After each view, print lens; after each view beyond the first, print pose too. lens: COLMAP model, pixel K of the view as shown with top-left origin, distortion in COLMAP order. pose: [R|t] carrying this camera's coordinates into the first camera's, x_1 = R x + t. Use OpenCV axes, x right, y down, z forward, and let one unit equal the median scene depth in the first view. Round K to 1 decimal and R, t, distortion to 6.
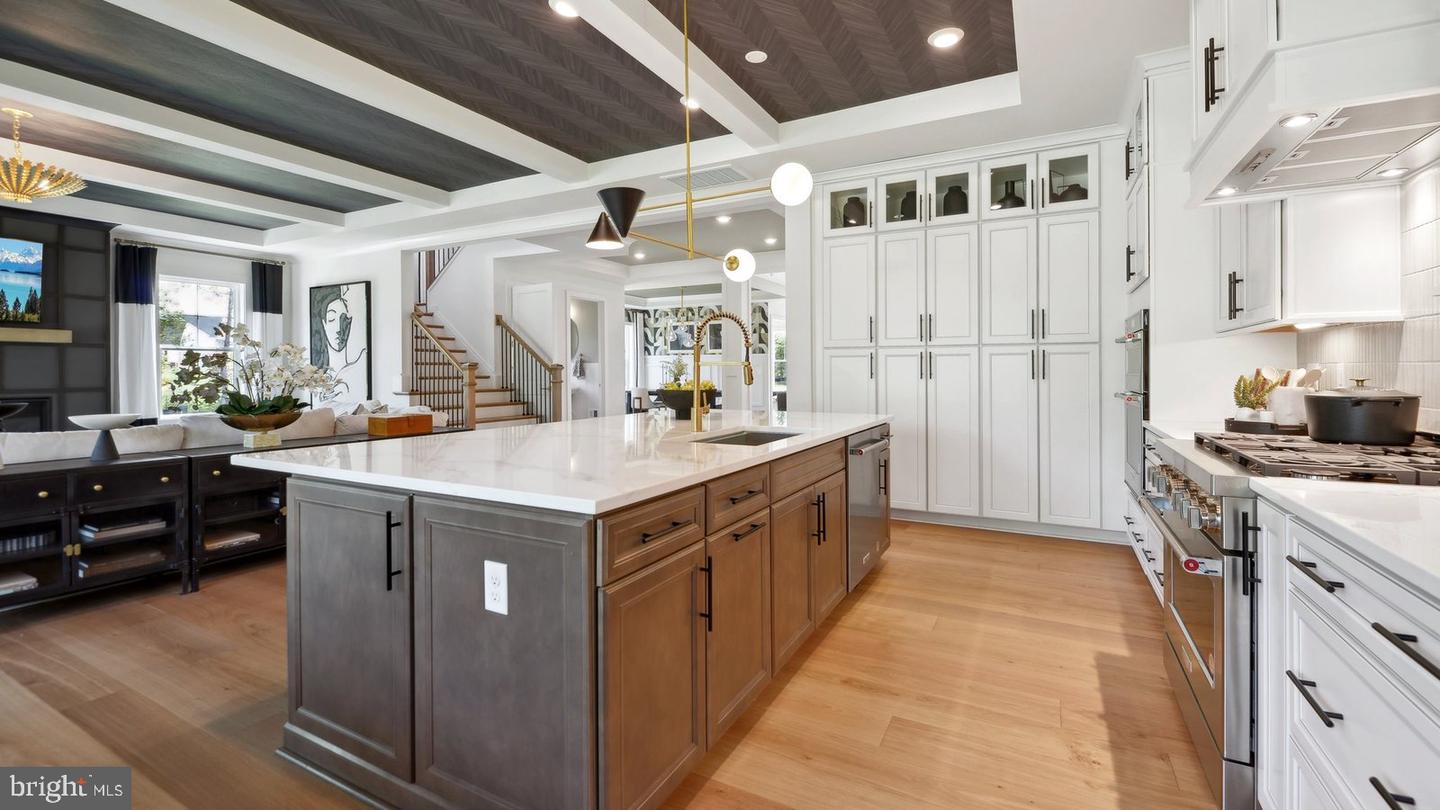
lens RADIAL K [[597.1, 0, 737.5], [0, 597.1, 370.3], [0, 0, 1]] dist [-0.004244, -0.000109]
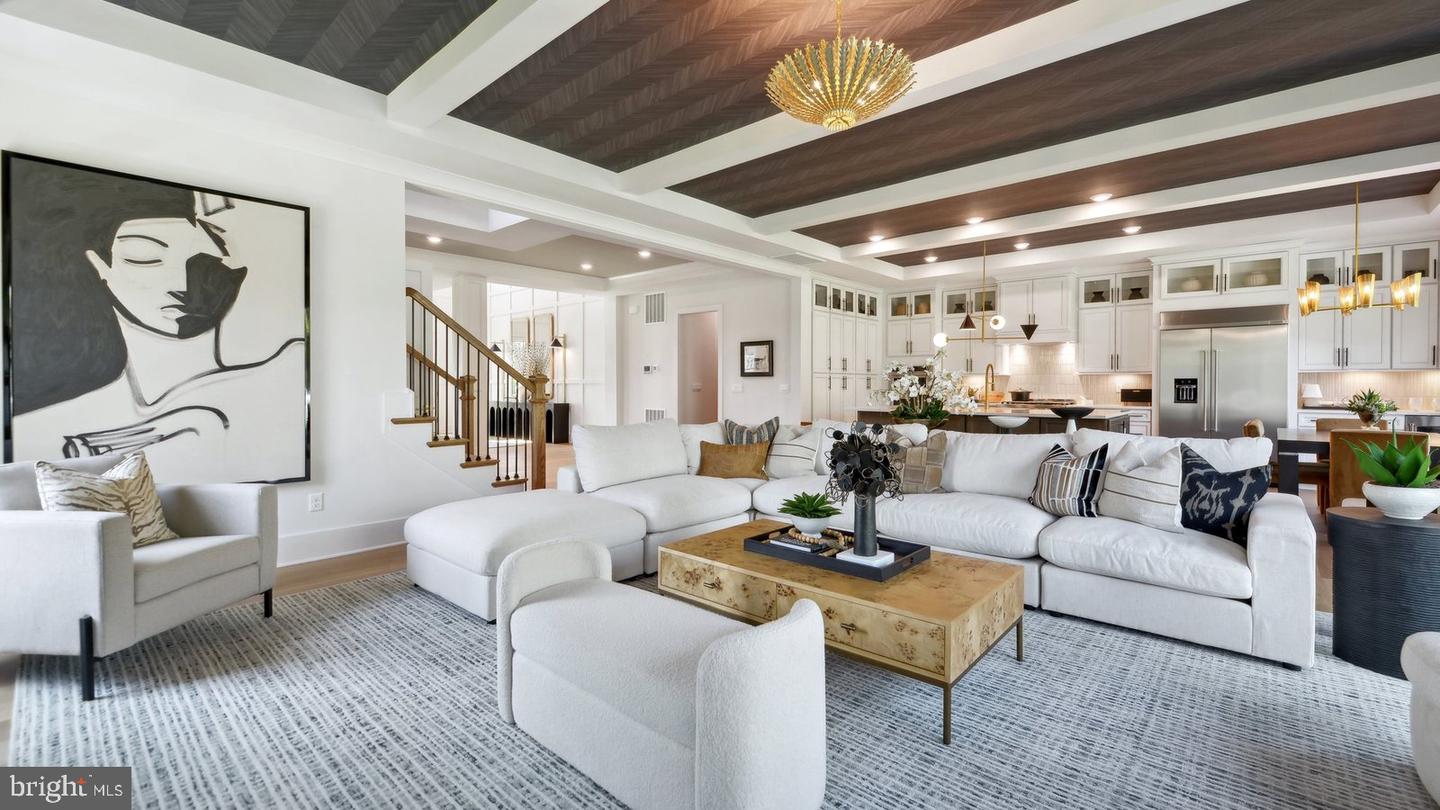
lens RADIAL K [[597.1, 0, 720.7], [0, 597.1, 397.2], [0, 0, 1]] dist [-0.004244, -0.000109]
pose [[0.252416, -0.014349, 0.967512, -1.012618], [-0.001117, 0.999885, 0.015120, 0.005859], [-0.967618, -0.004897, 0.252371, 0.510936]]
